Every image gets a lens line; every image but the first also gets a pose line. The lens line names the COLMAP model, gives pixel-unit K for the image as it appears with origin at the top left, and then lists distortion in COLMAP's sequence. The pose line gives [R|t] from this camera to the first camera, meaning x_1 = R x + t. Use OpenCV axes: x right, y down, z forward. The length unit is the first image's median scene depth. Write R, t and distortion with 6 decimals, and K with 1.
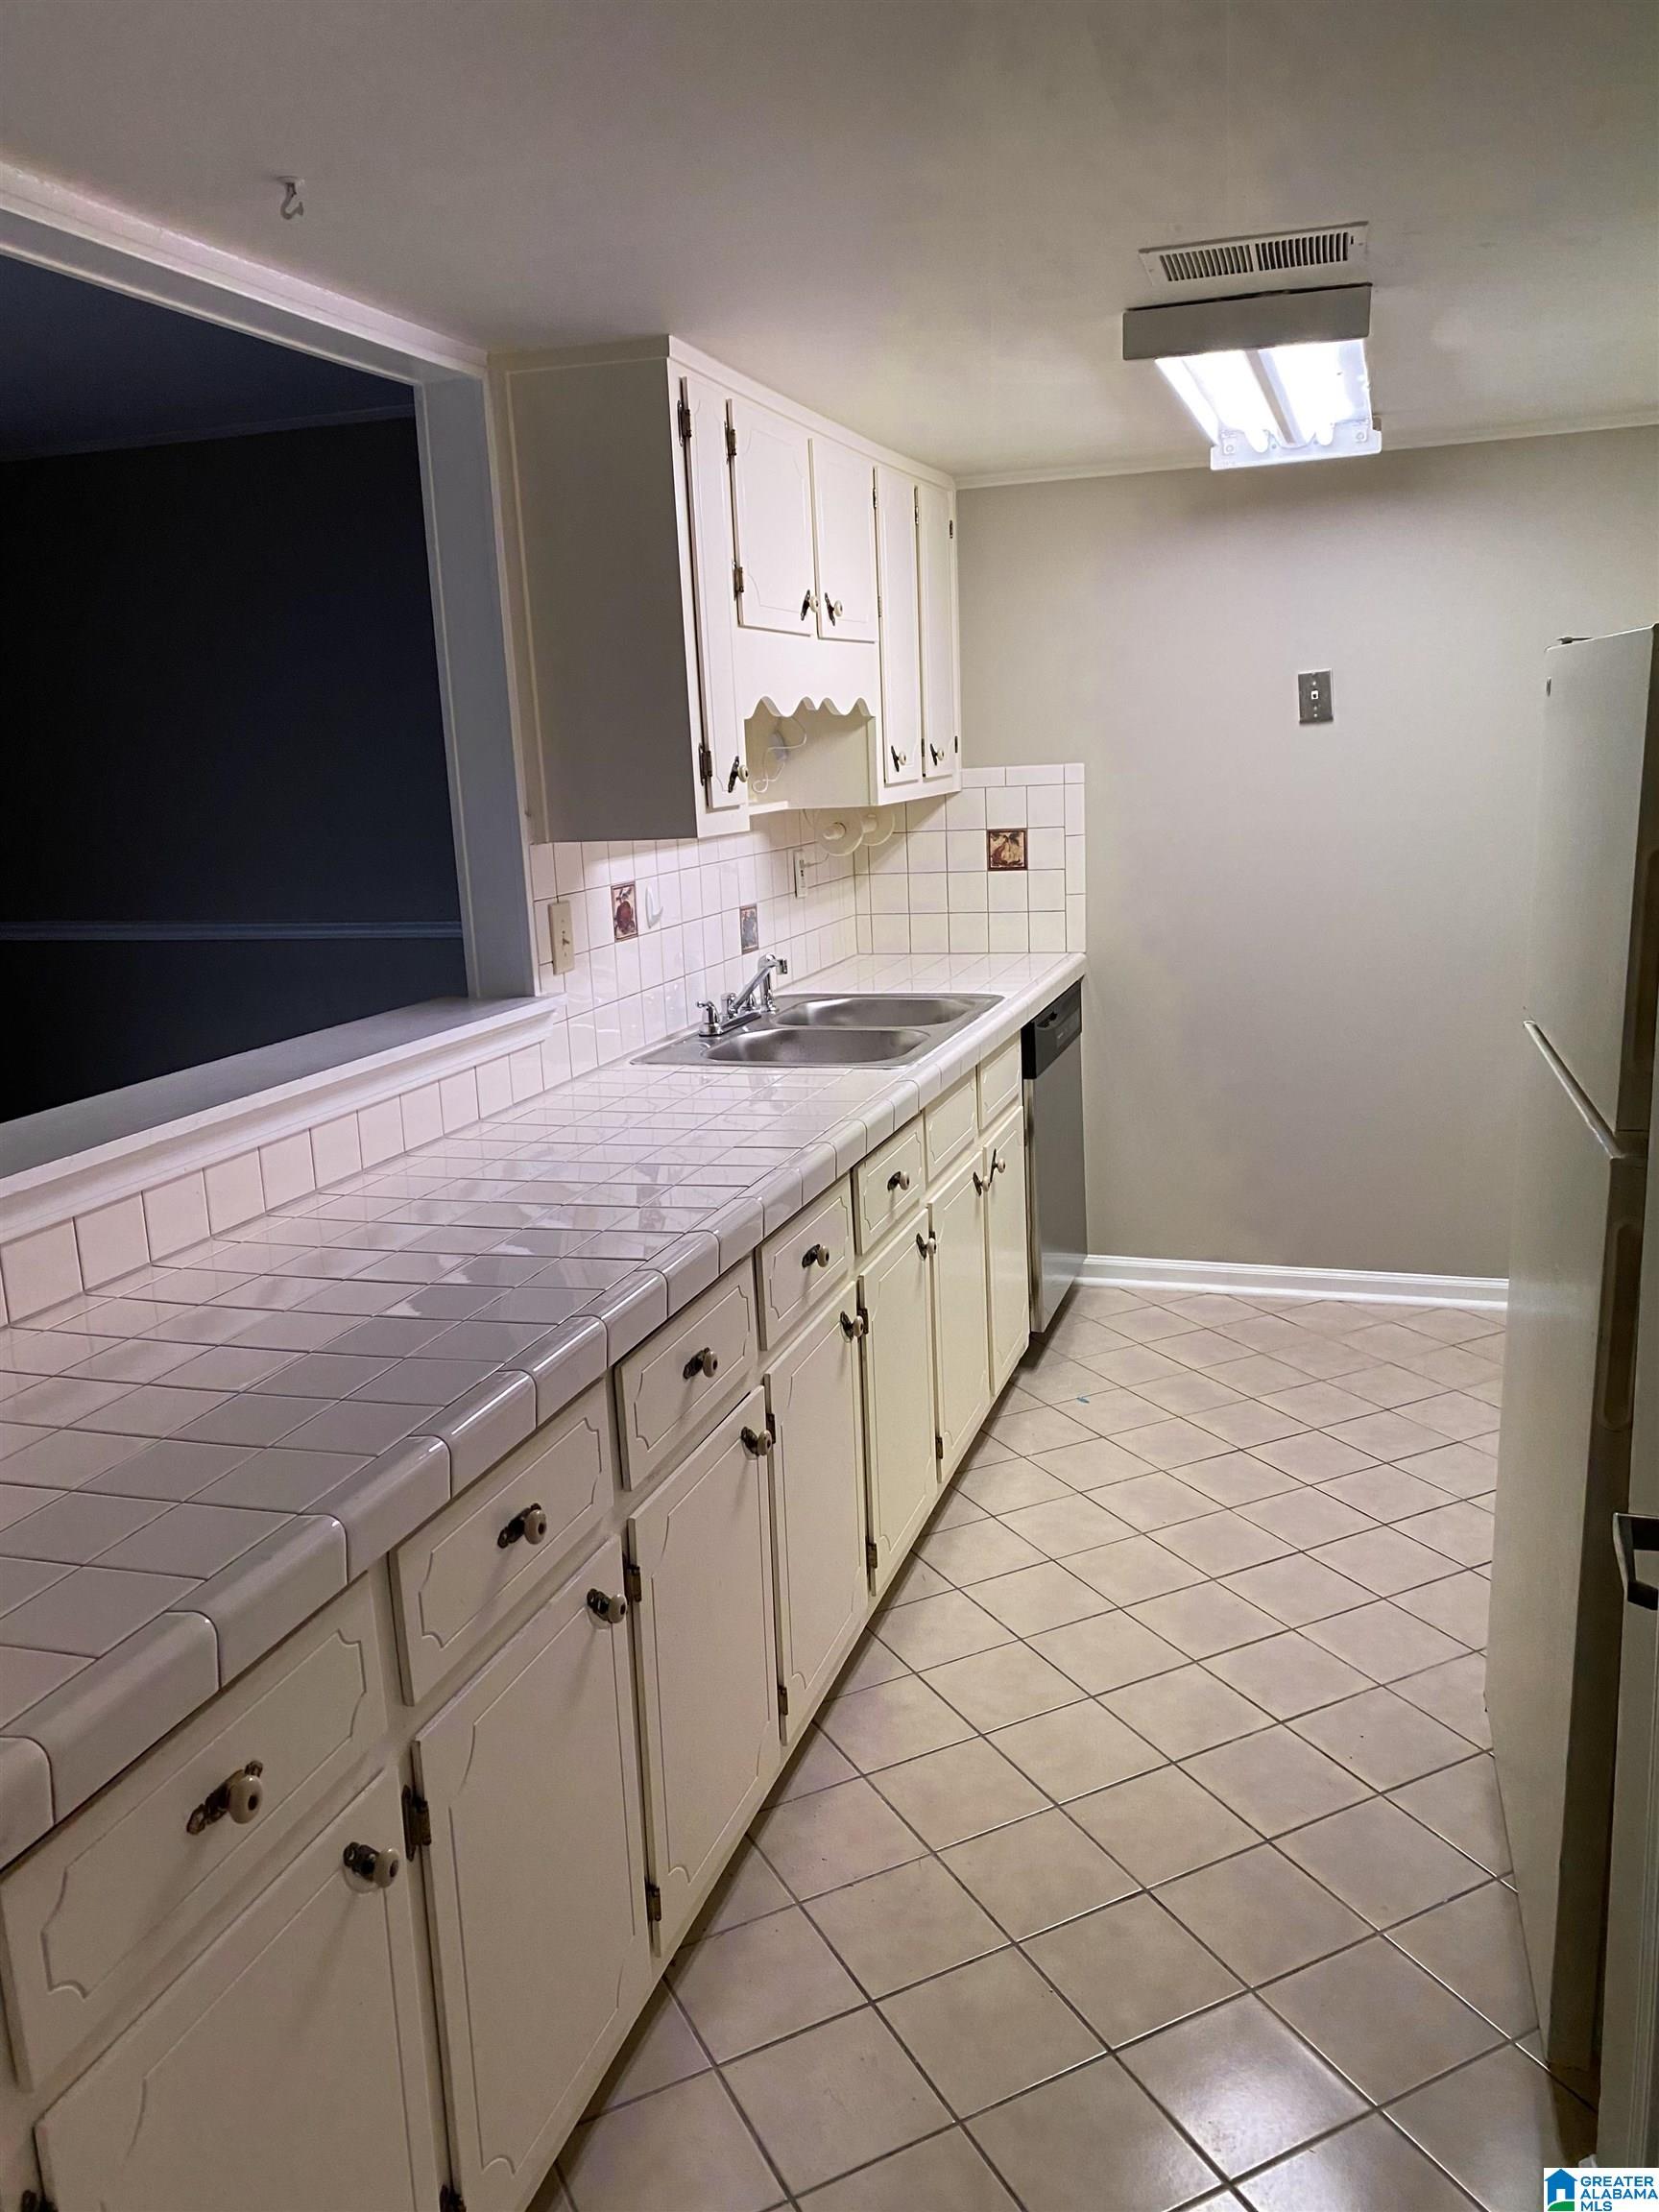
lens RADIAL K [[1690.0, 0, 813.1], [0, 1690.0, 1097.3], [0, 0, 1]] dist [0.061207, -0.060126]
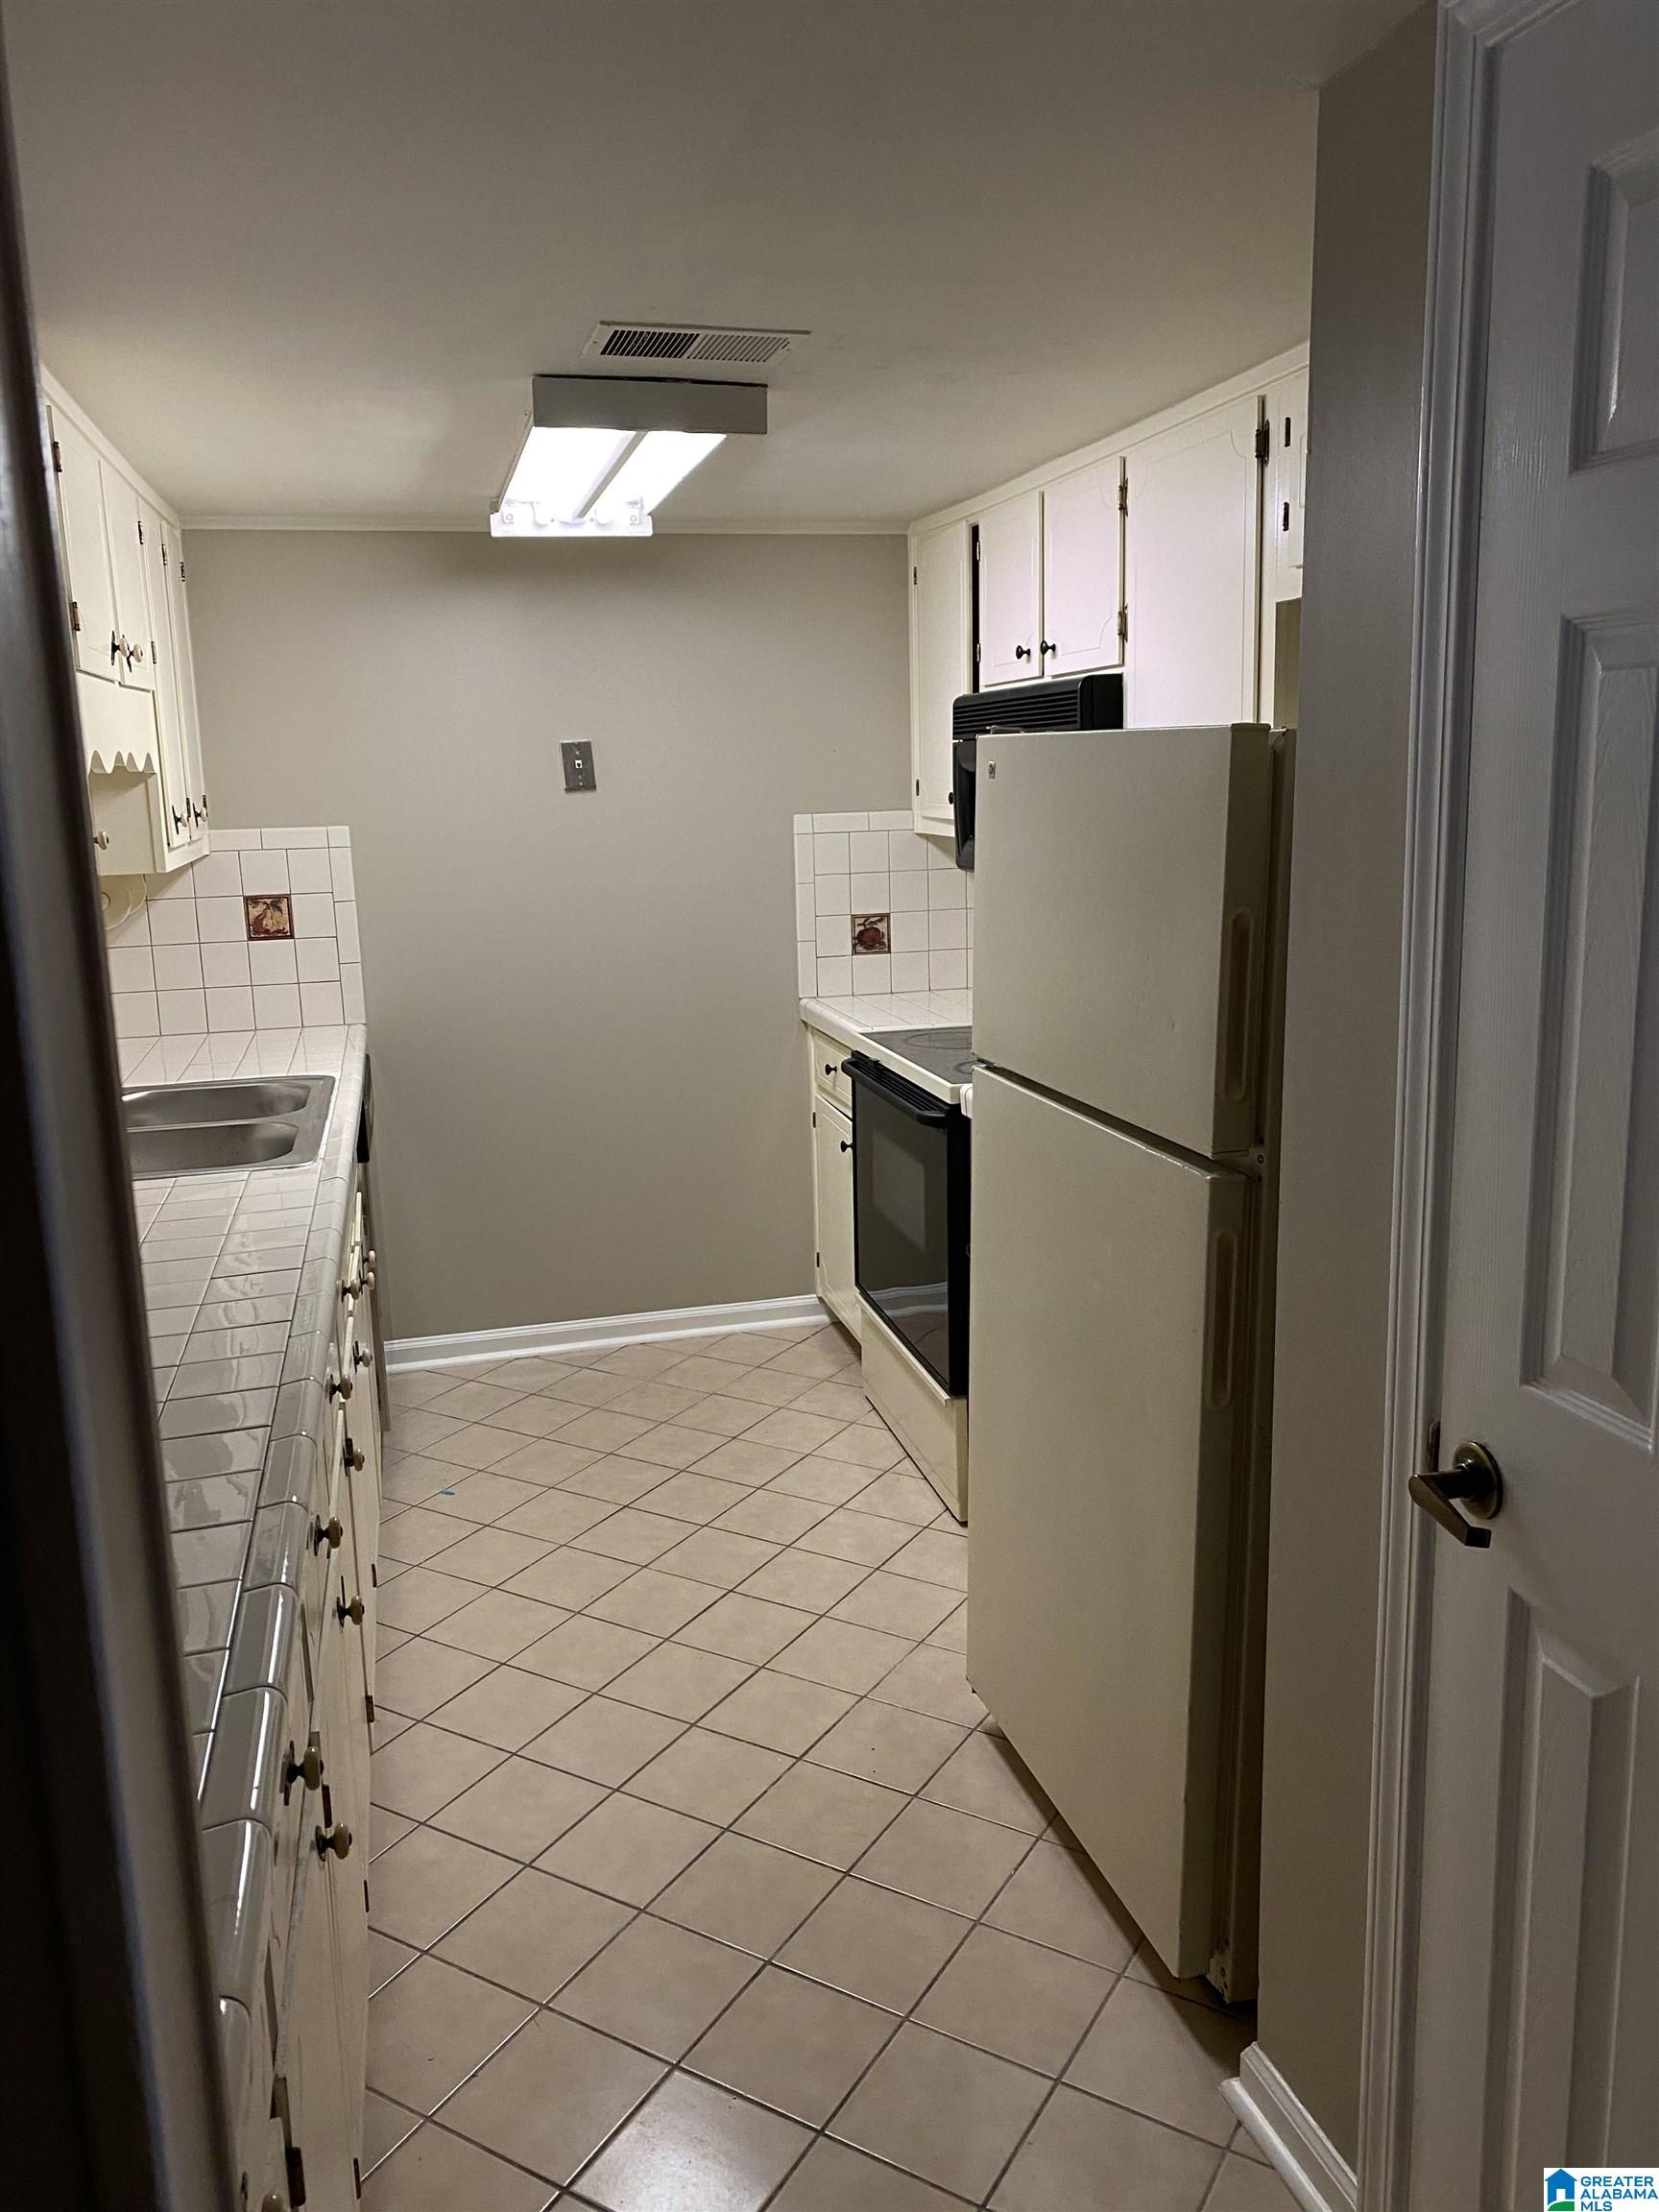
lens RADIAL K [[1690.0, 0, 831.2], [0, 1690.0, 1103.6], [0, 0, 1]] dist [0.061207, -0.060126]
pose [[0.837864, -0.082877, 0.539551, -0.142713], [0.098161, 0.995170, 0.000427, -0.016073], [-0.536981, 0.052605, 0.841953, 0.061445]]
